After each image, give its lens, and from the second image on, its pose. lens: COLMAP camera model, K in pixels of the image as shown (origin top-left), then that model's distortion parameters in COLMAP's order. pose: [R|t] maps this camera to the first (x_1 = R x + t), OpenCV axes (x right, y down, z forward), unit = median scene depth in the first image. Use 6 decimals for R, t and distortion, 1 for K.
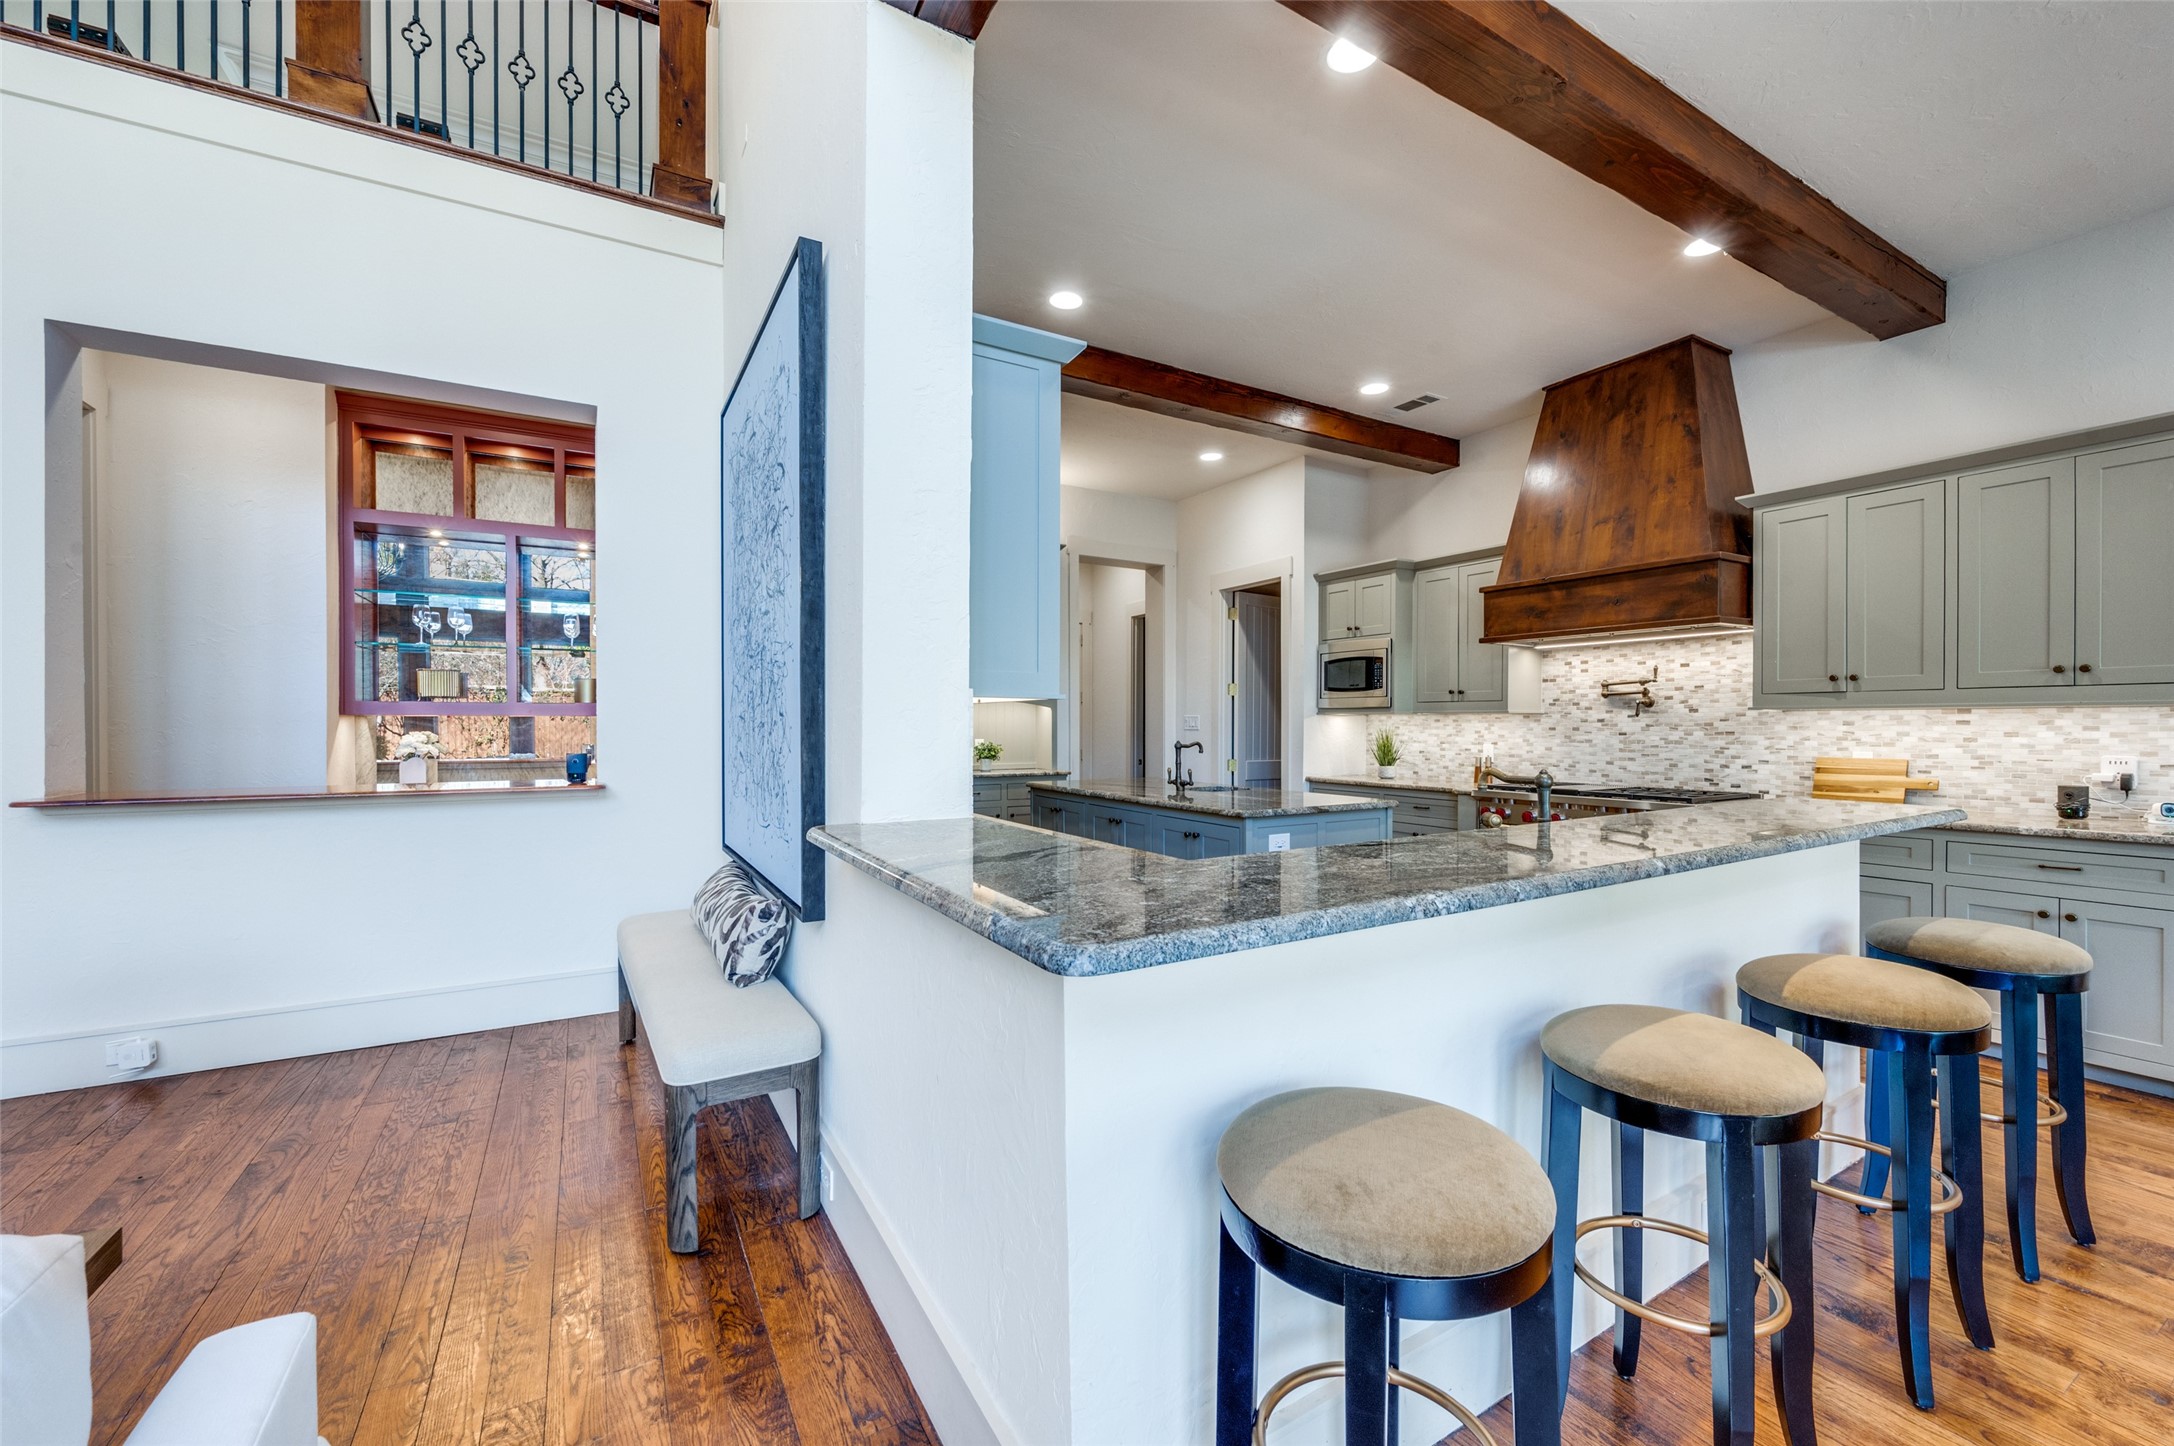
lens RADIAL K [[870.7, 0, 1095.7], [0, 870.7, 726.9], [0, 0, 1]] dist [-0.002601, -0.000253]
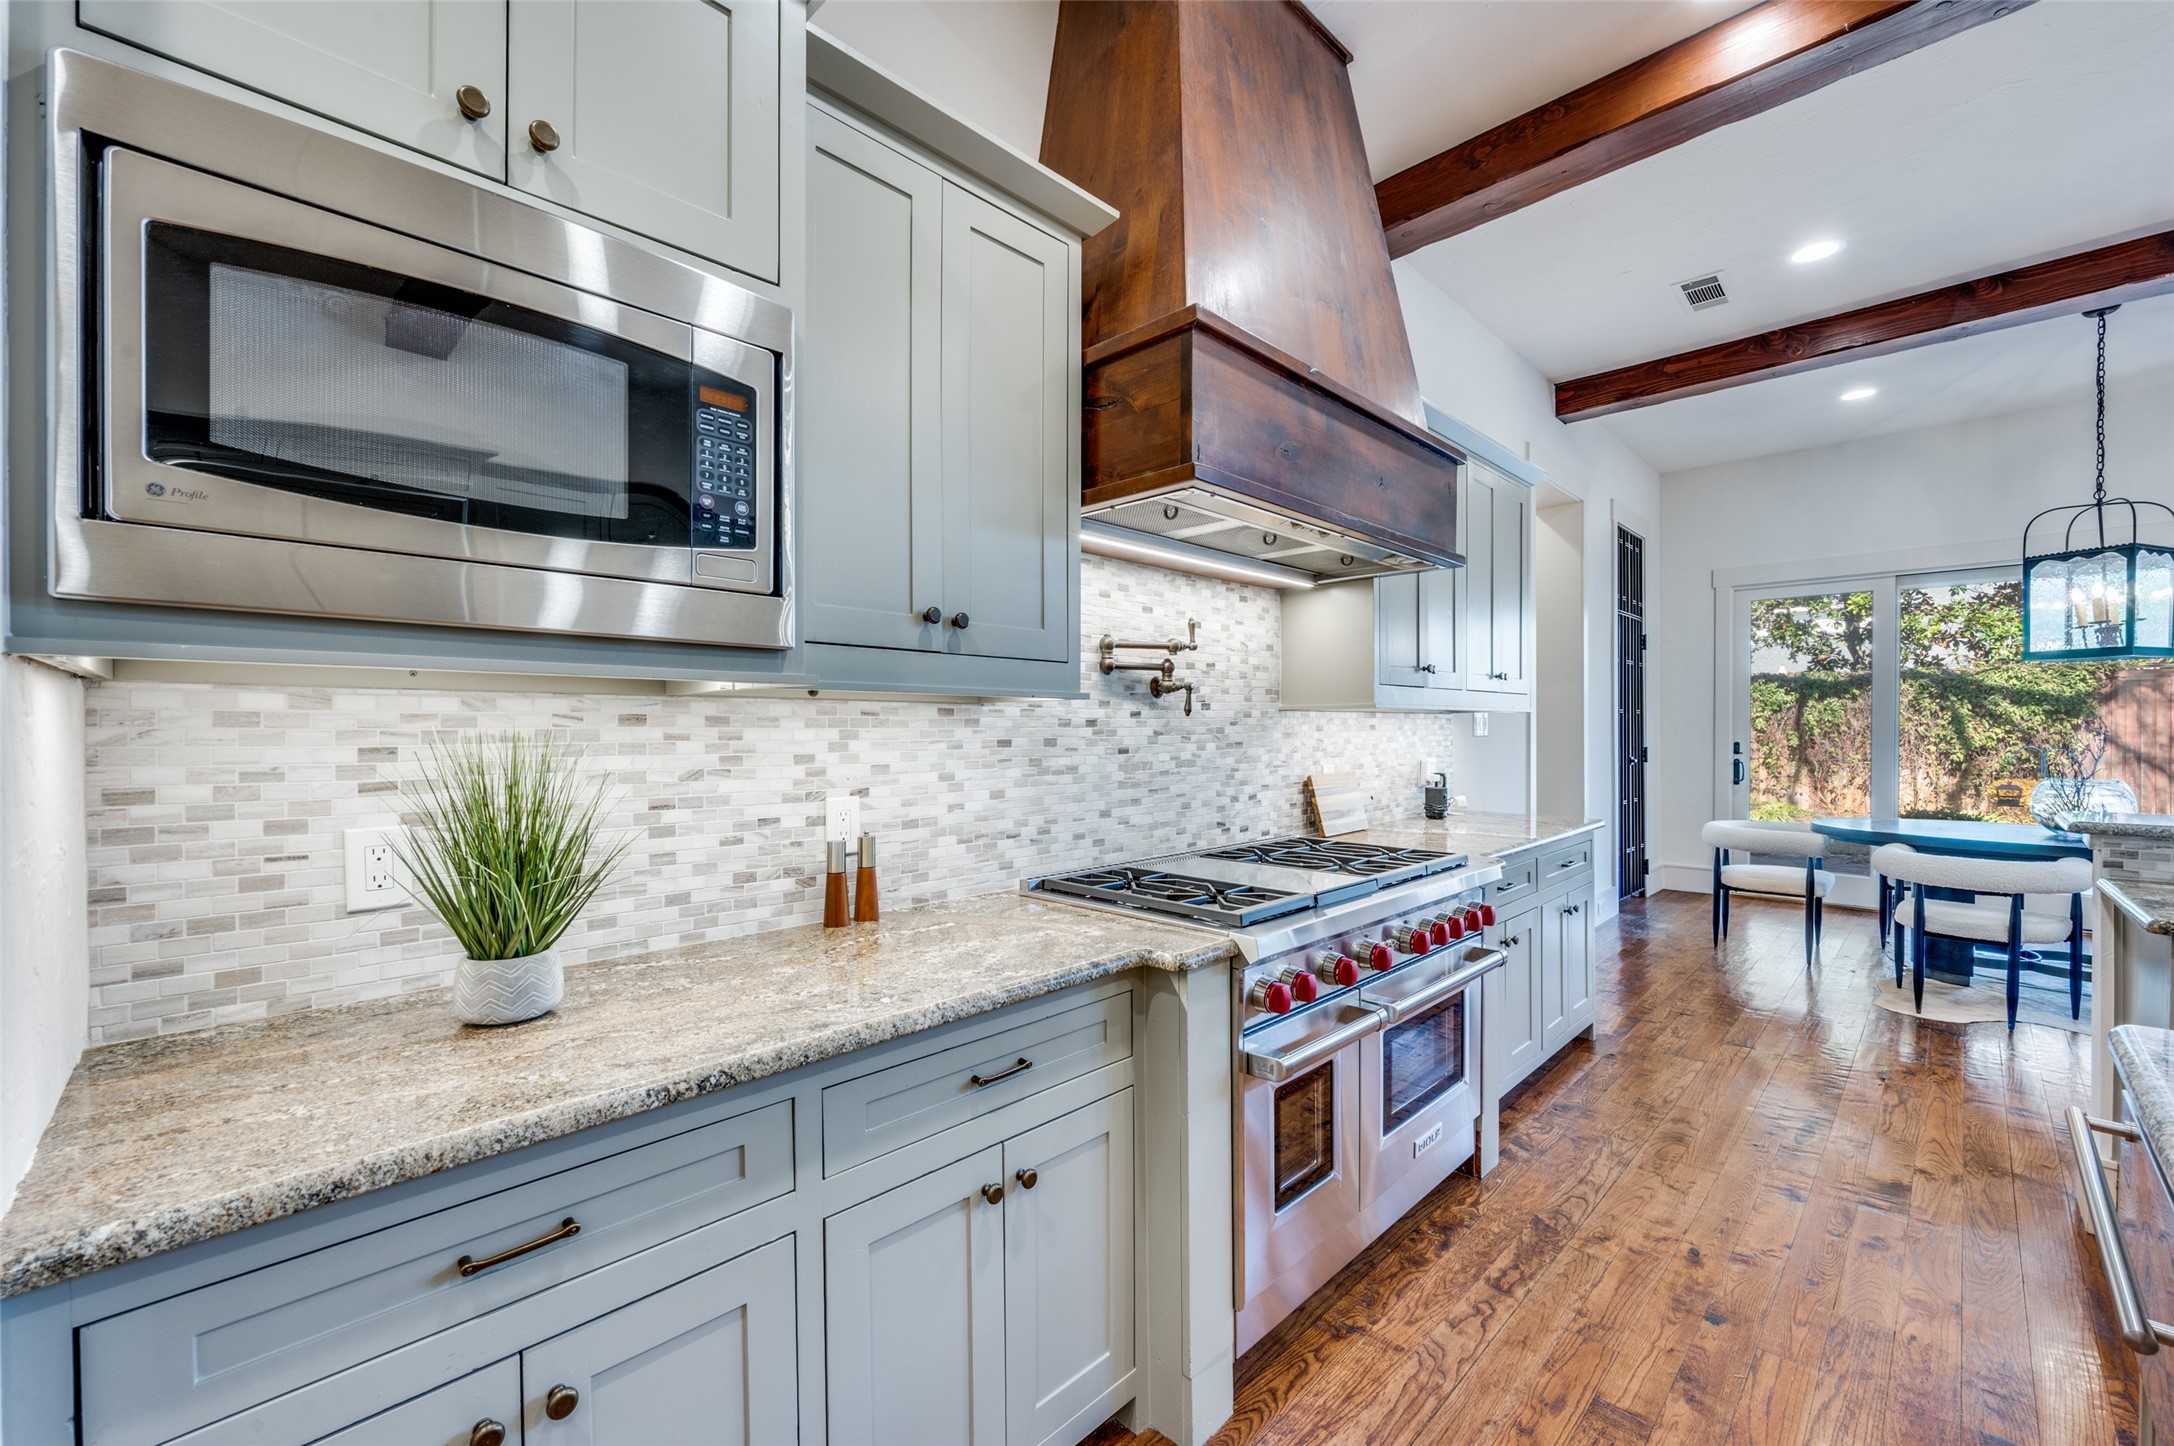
lens RADIAL K [[870.7, 0, 1088.8], [0, 870.7, 727.1], [0, 0, 1]] dist [-0.002601, -0.000253]
pose [[-0.257177, -0.003140, 0.966359, 0.142793], [0.001424, 0.999992, 0.003628, -0.006775], [-0.966363, 0.002309, -0.257171, 1.120719]]
